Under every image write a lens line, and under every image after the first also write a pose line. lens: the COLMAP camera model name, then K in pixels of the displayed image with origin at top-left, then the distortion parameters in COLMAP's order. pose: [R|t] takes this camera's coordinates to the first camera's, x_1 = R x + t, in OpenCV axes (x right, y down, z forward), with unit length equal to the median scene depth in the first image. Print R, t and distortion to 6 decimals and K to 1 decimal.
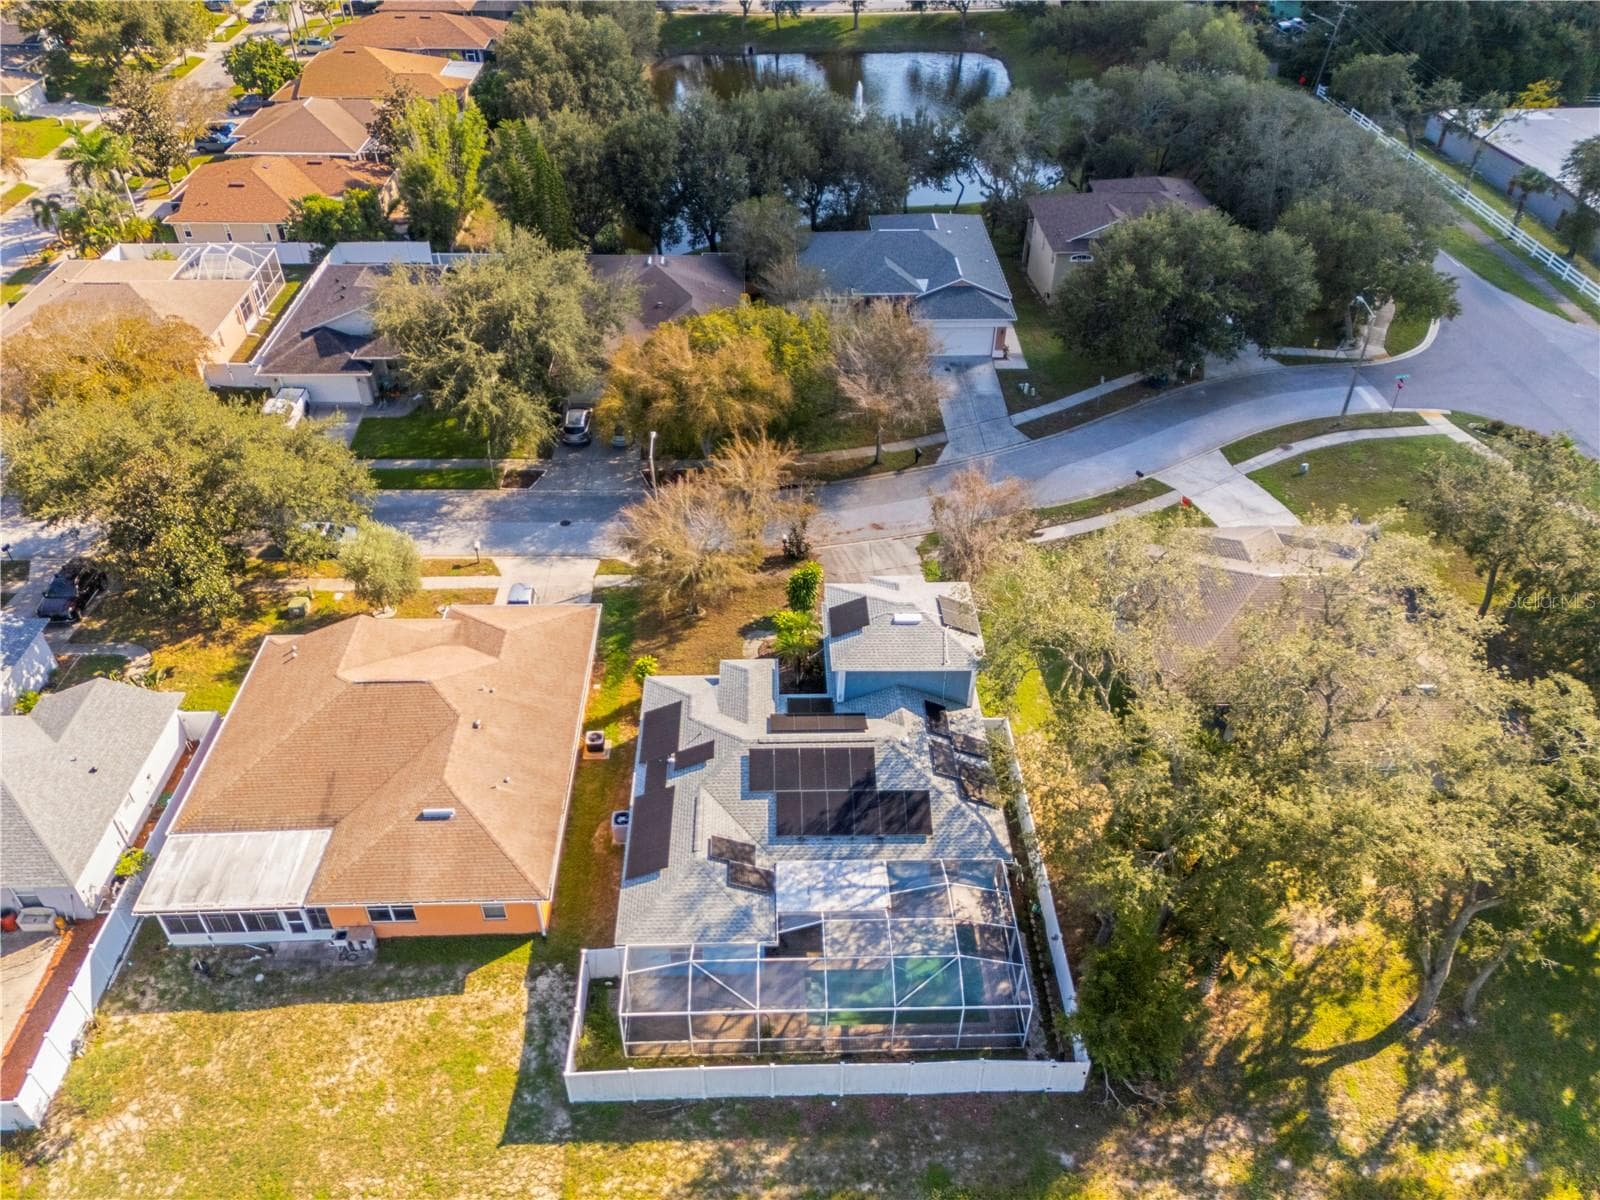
lens RADIAL K [[1180.1, 0, 803.8], [0, 1180.1, 599.8], [0, 0, 1]] dist [0.055447, -0.036969]
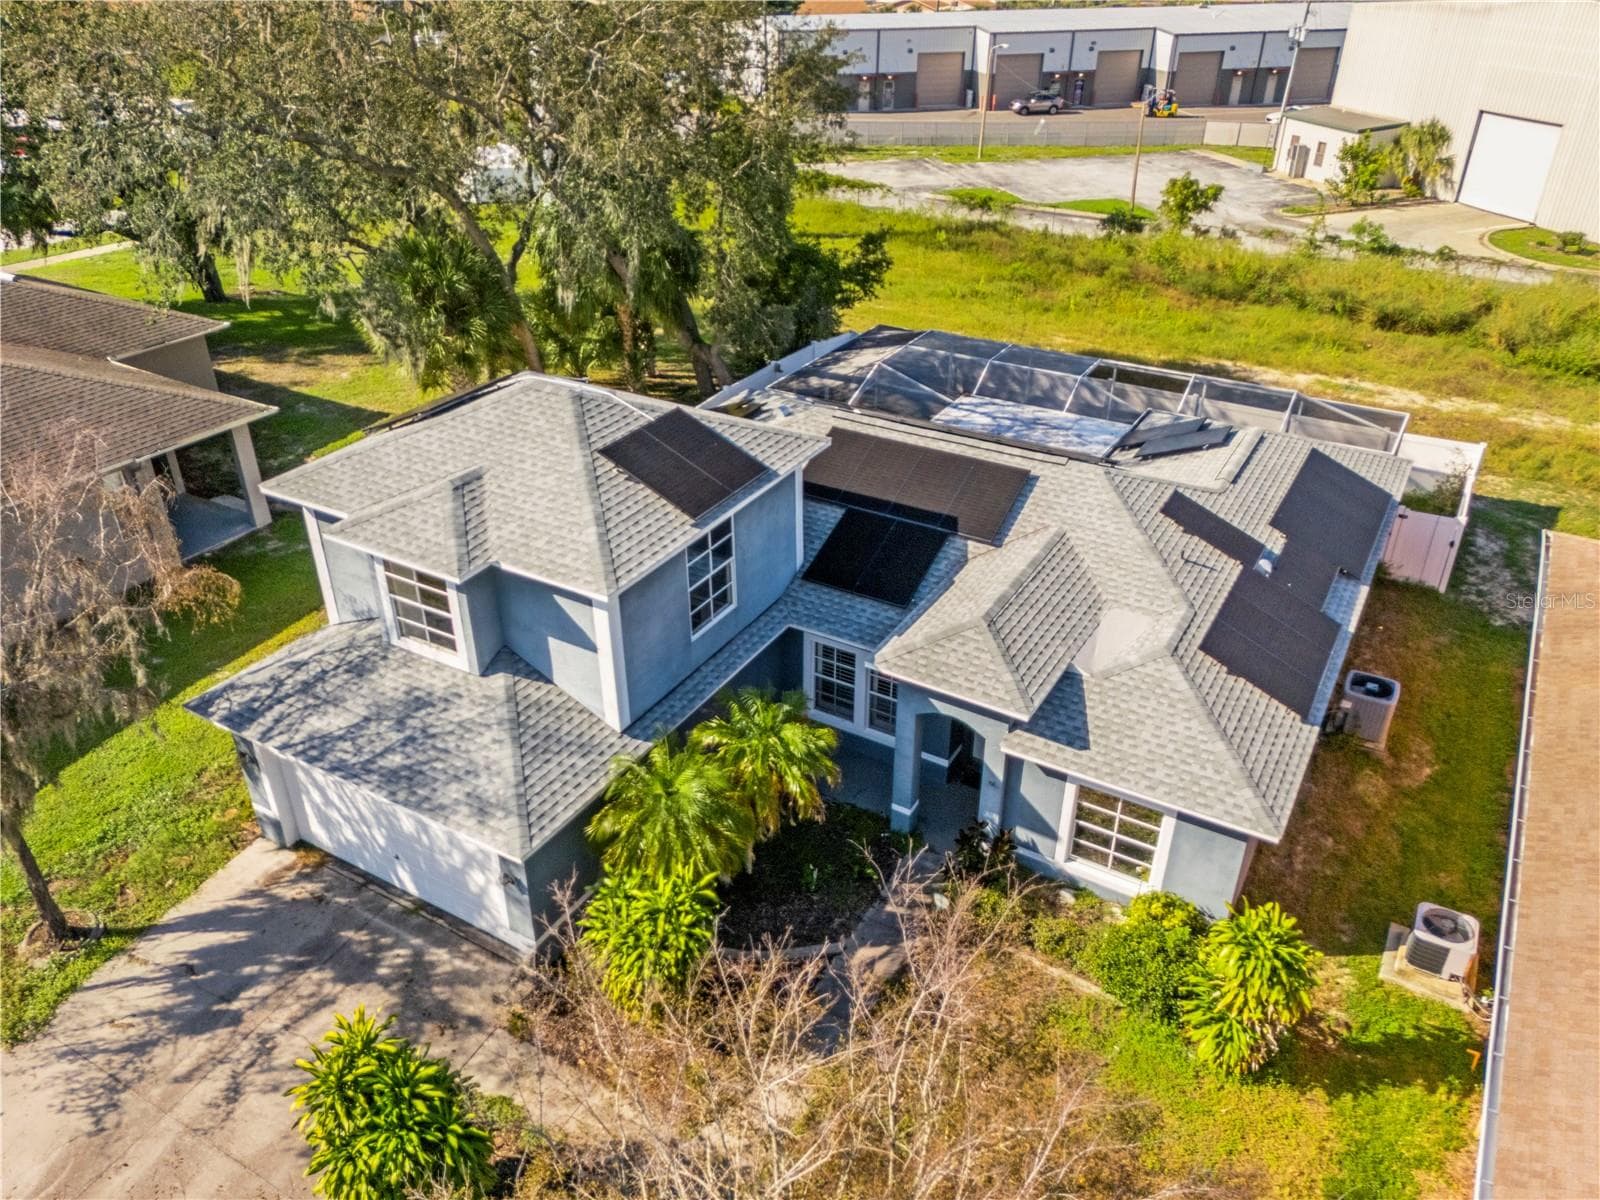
lens RADIAL K [[1180.1, 0, 800.1], [0, 1180.1, 599.0], [0, 0, 1]] dist [0.055447, -0.036969]
pose [[-0.847010, -0.279715, 0.452032, -0.176125], [0.319672, 0.411391, 0.853562, -0.283507], [-0.424716, 0.867477, -0.259035, 1.254145]]
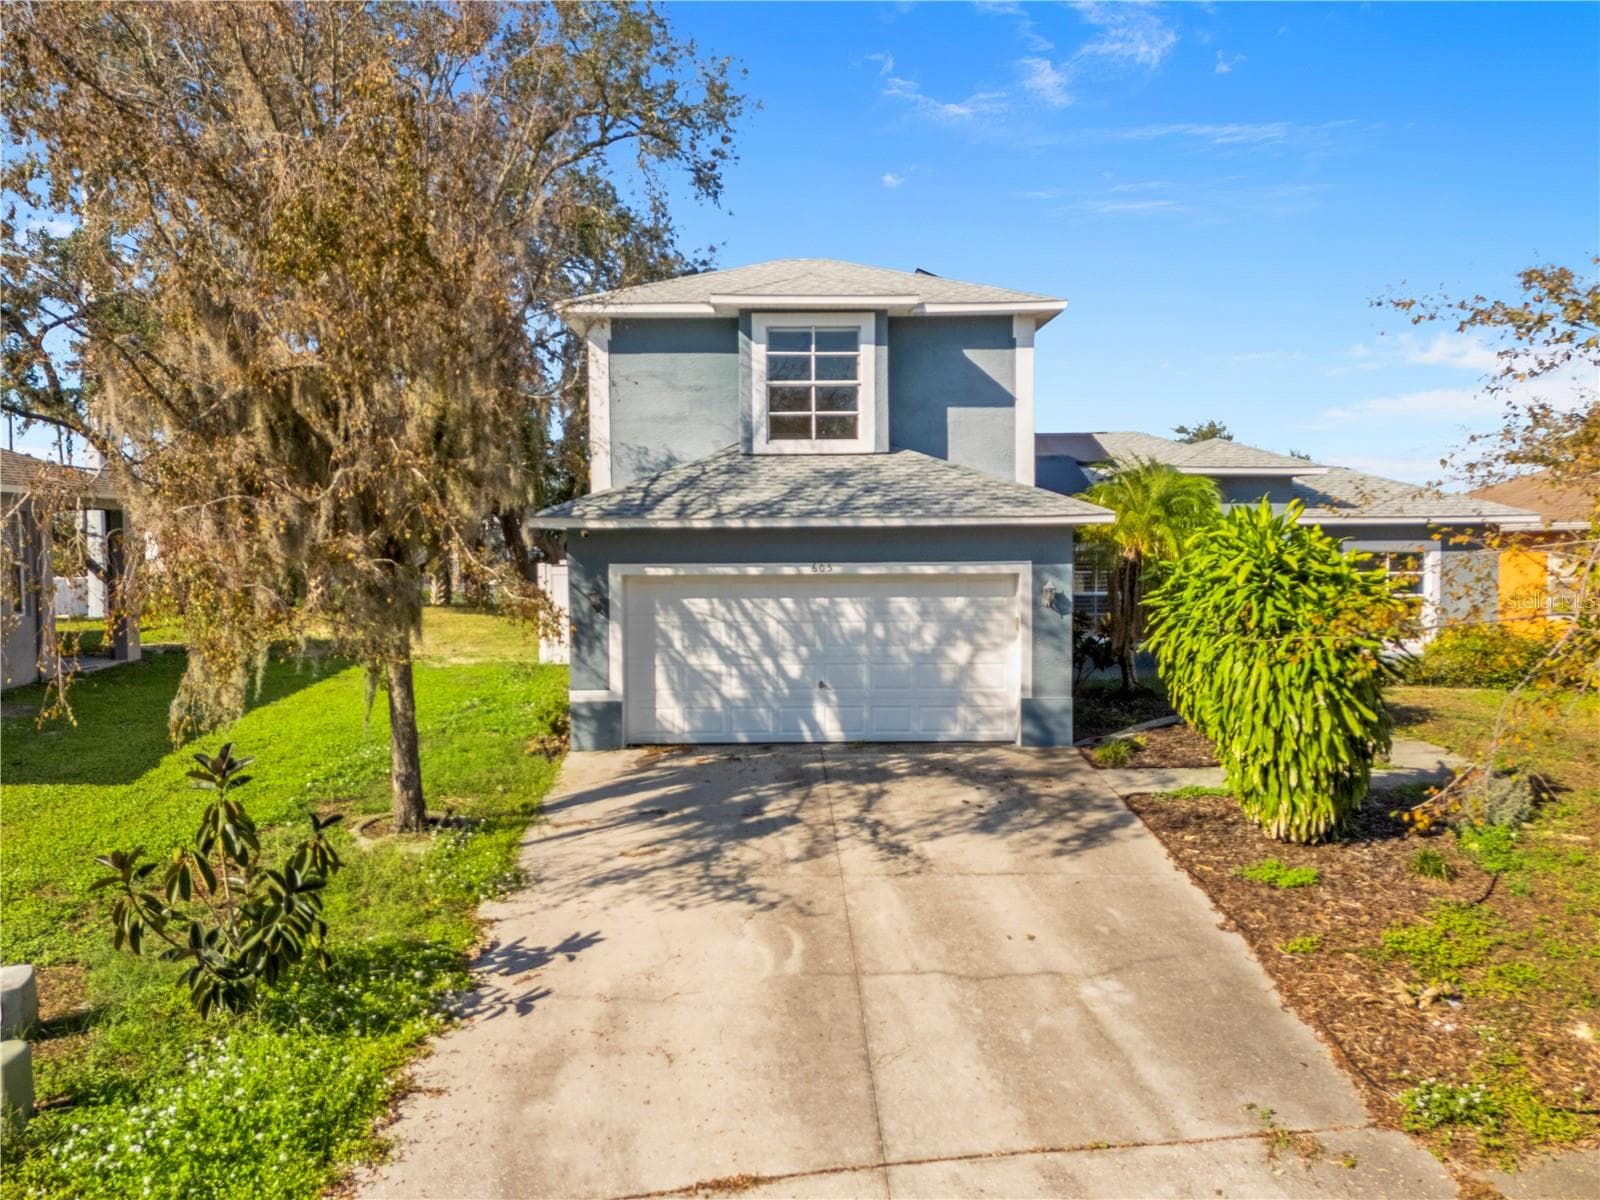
lens RADIAL K [[1180.1, 0, 798.4], [0, 1180.1, 597.3], [0, 0, 1]] dist [0.055447, -0.036969]
pose [[-0.999938, -0.004133, 0.010367, 0.094689], [0.003711, 0.752855, 0.658176, -0.176261], [-0.010525, 0.658173, -0.752793, 1.502525]]
